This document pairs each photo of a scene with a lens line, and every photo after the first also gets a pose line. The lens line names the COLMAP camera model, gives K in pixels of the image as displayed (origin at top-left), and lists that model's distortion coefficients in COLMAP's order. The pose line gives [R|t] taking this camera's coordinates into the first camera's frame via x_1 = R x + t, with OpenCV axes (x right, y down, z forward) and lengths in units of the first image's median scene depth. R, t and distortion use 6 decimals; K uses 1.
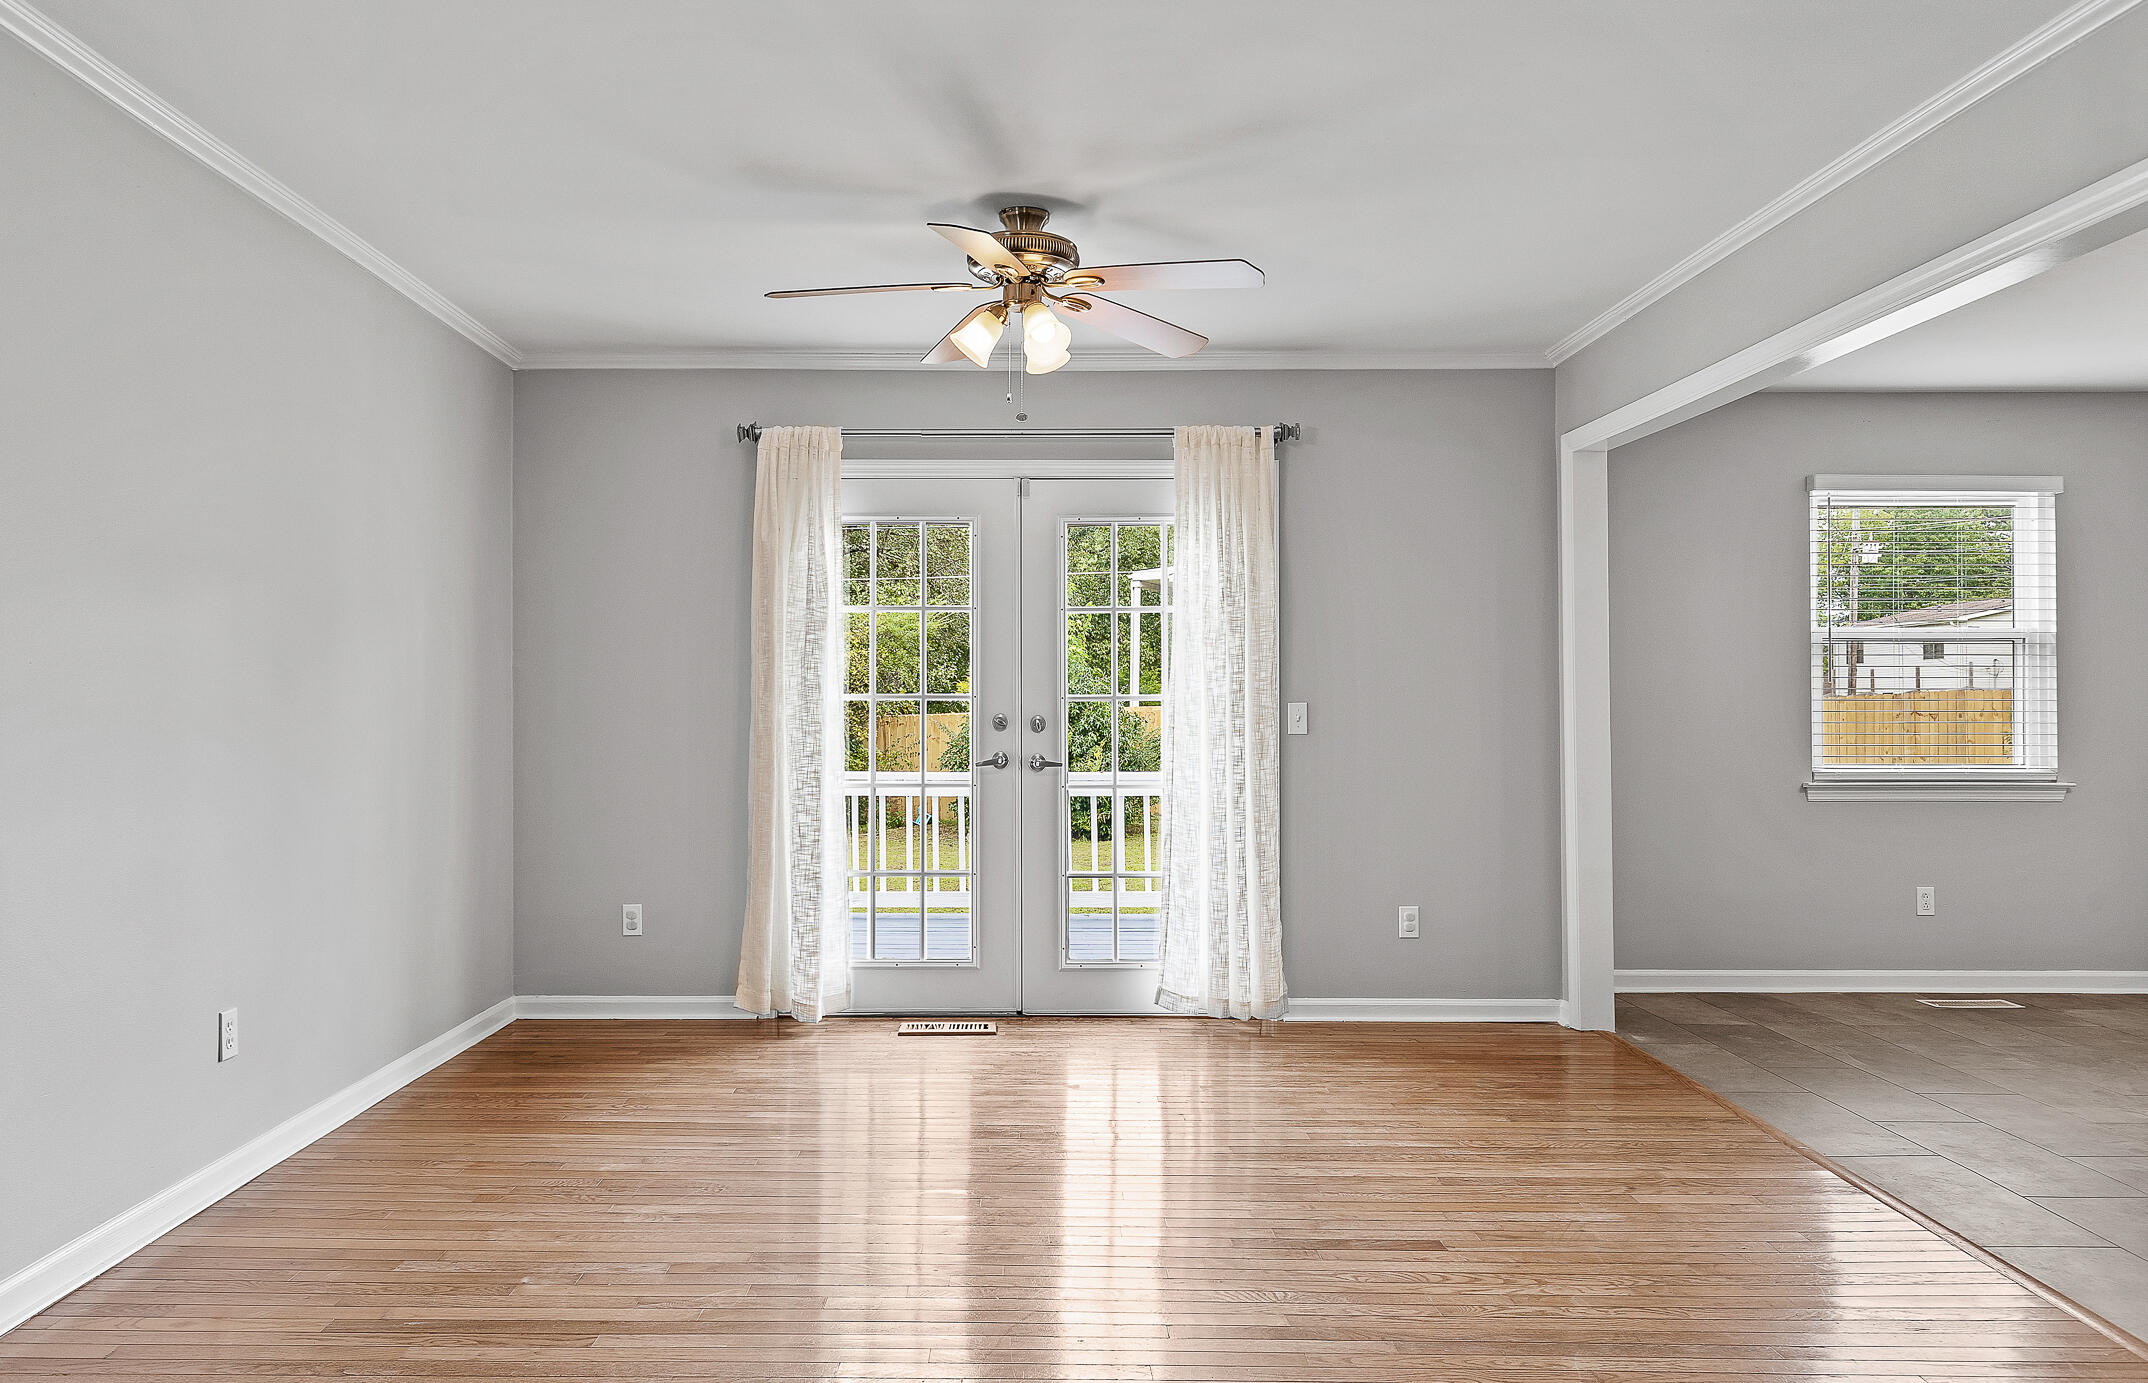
lens RADIAL K [[1485.0, 0, 1046.2], [0, 1485.0, 699.9], [0, 0, 1]] dist [0.043108, -0.001085]
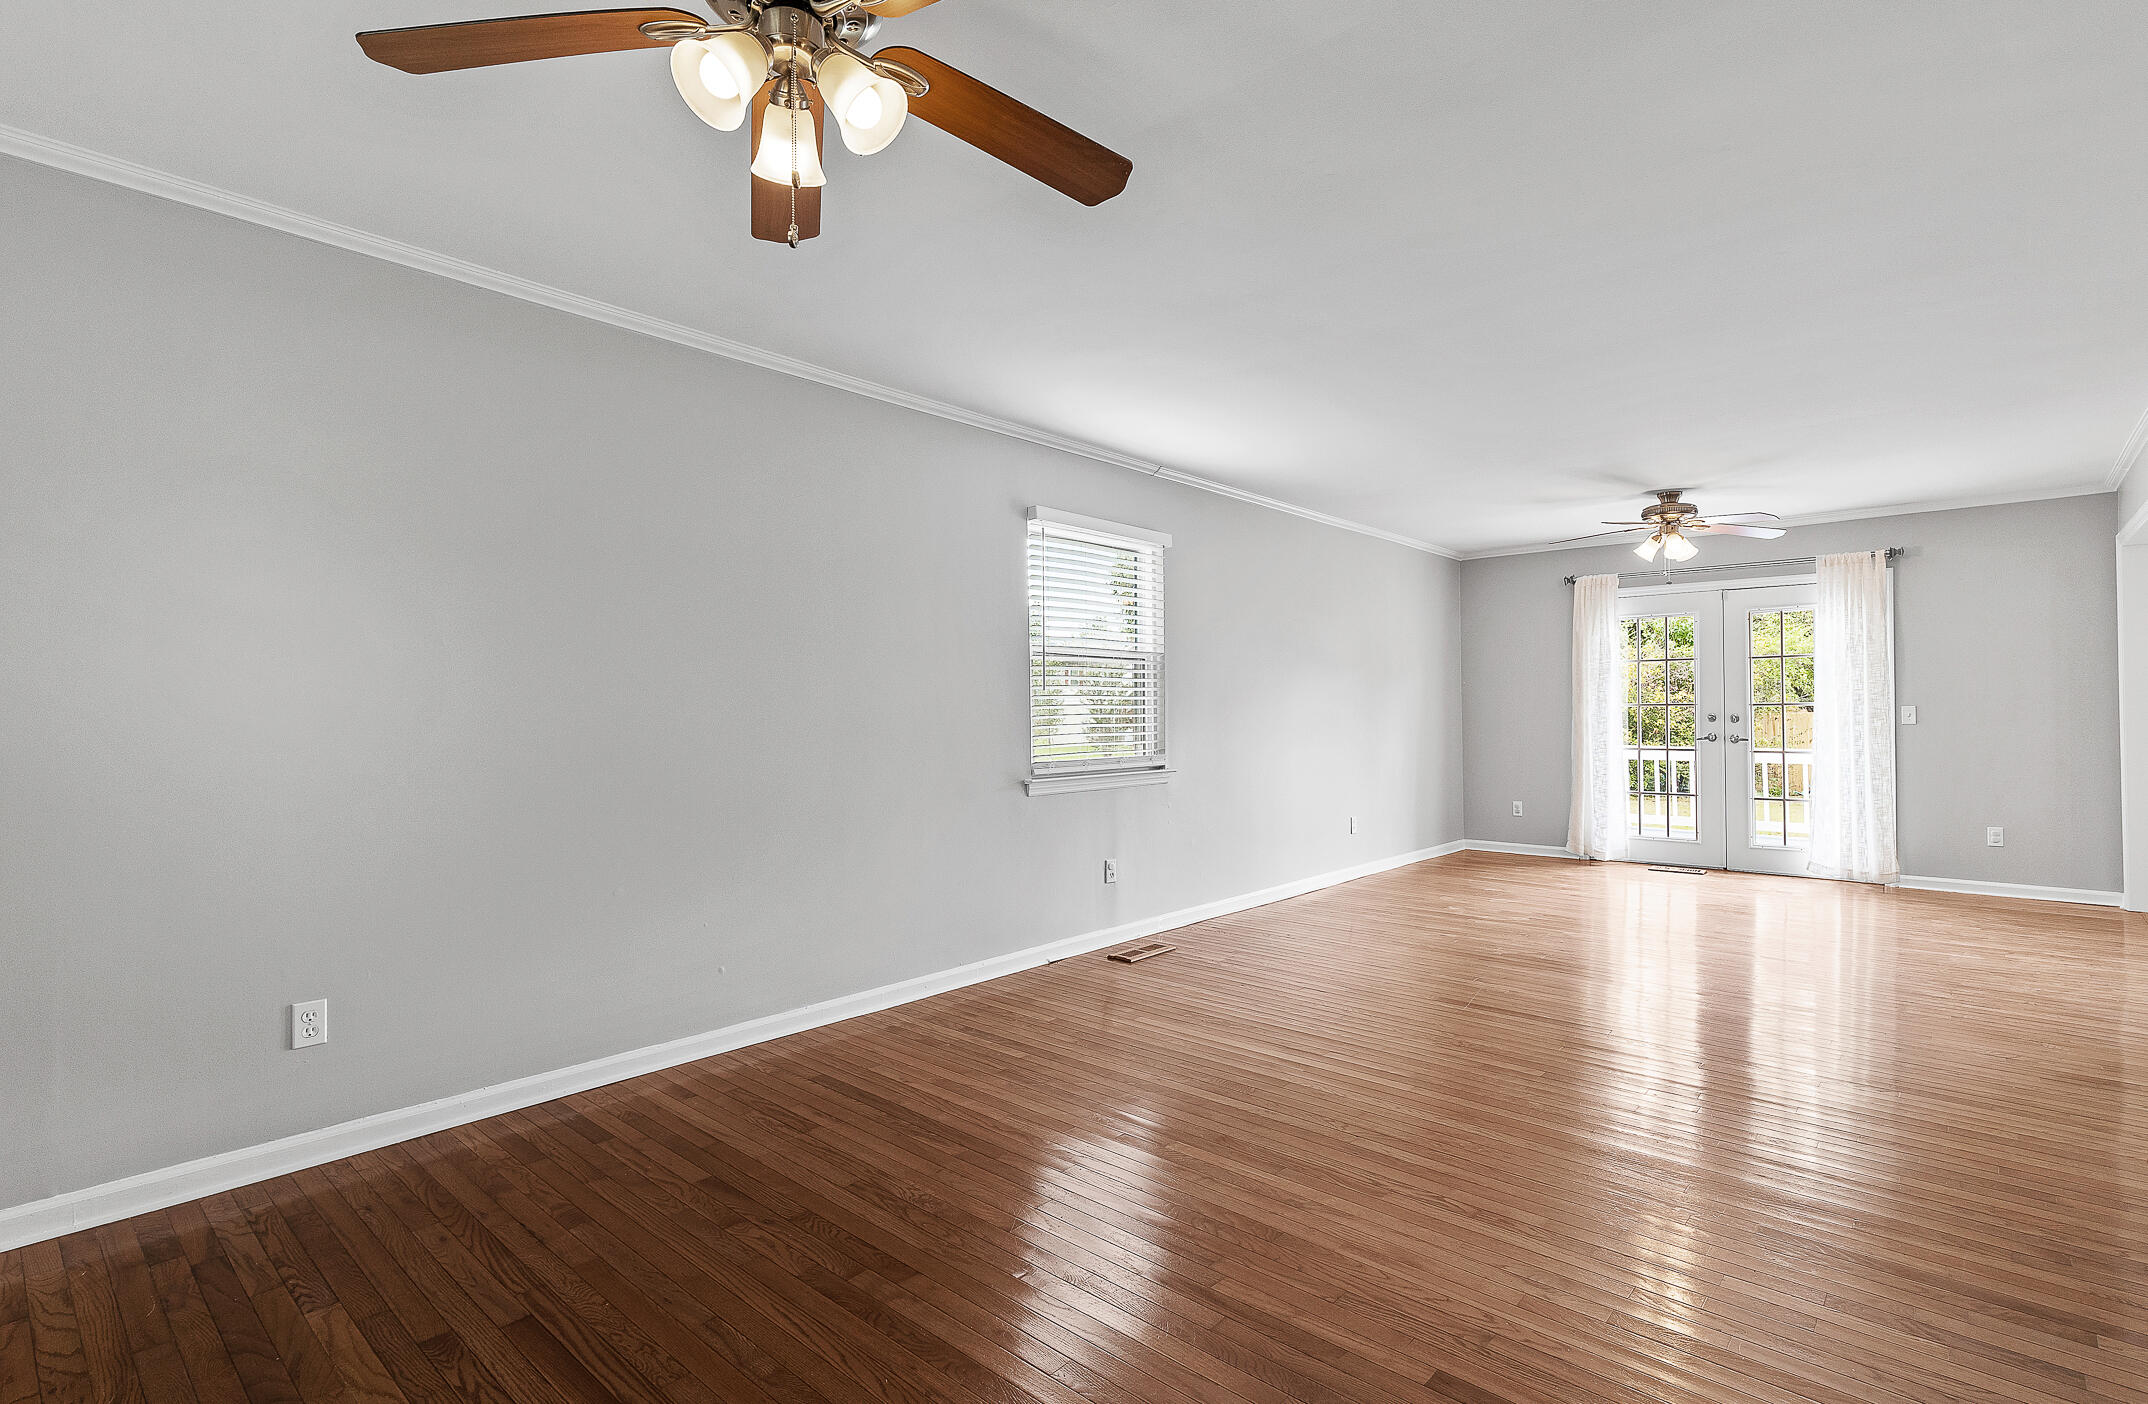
lens RADIAL K [[1019.9, 0, 1074.0], [0, 1019.9, 702.0], [0, 0, 1]] dist [-0.000569, 0.000004]
pose [[0.735714, -0.011924, -0.677188, 0.261669], [0.012100, 0.999917, -0.004461, -0.009331], [0.677184, -0.004912, 0.735797, -0.543486]]
